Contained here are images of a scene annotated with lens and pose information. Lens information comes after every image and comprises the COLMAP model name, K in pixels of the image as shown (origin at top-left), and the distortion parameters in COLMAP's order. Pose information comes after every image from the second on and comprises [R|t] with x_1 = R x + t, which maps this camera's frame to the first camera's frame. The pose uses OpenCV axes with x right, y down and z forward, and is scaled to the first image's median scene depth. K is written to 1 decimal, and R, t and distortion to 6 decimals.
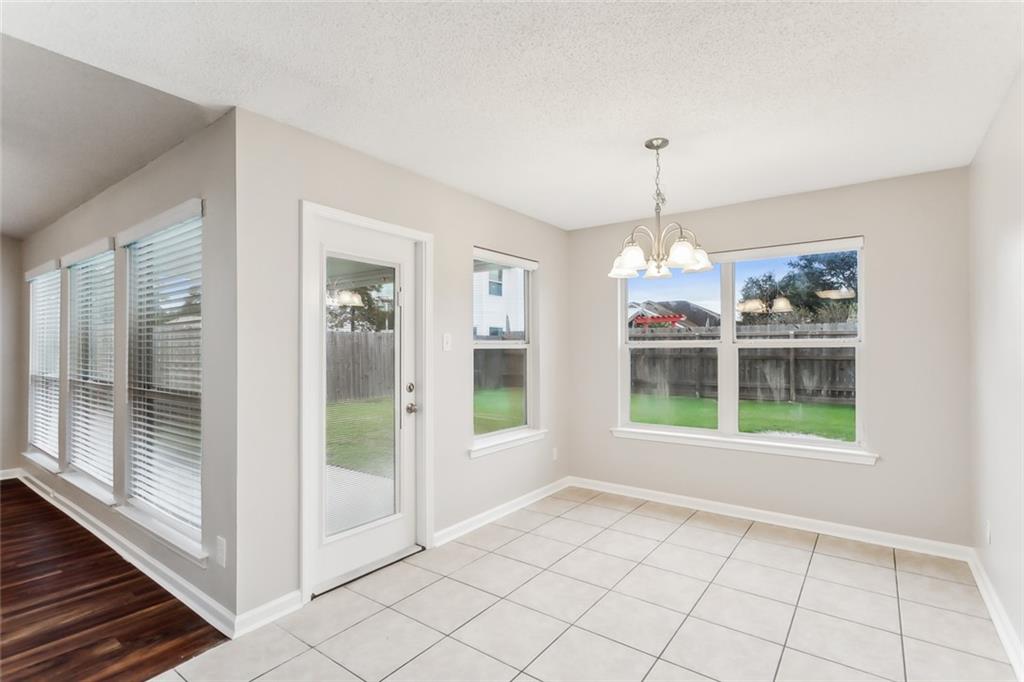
lens RADIAL K [[493.1, 0, 509.7], [0, 493.1, 357.3], [0, 0, 1]] dist [0.000476, 0.001073]
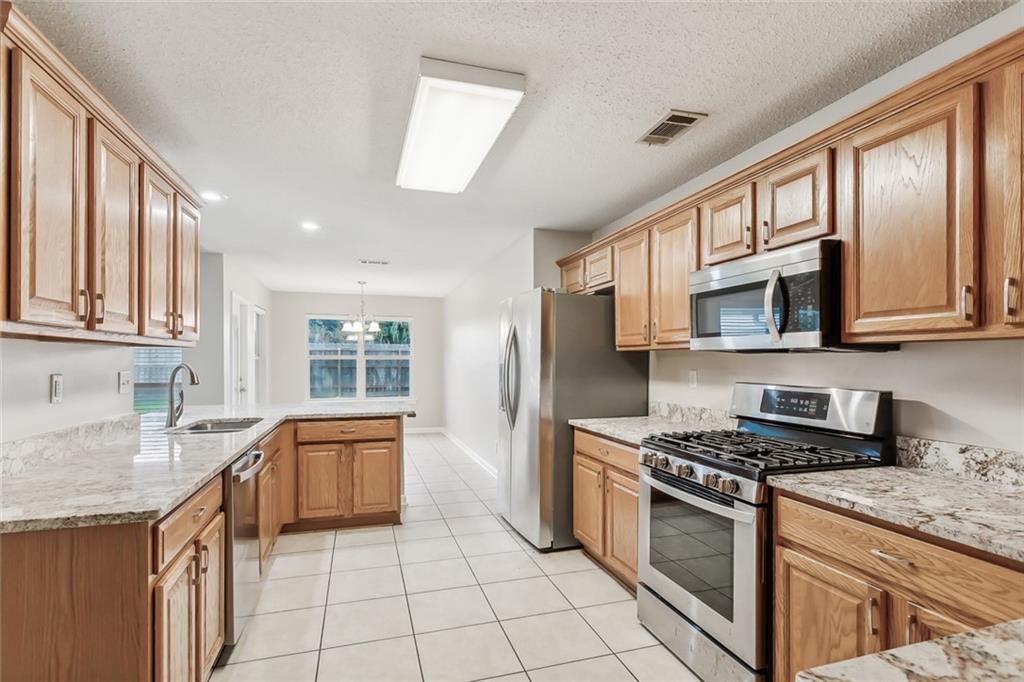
lens RADIAL K [[493.1, 0, 509.7], [0, 493.1, 357.3], [0, 0, 1]] dist [0.000476, 0.001073]
pose [[0.590930, 0.011680, 0.806638, -0.949564], [0.007356, 0.999776, -0.019865, 0.017650], [-0.806689, 0.017672, 0.590712, -0.837976]]
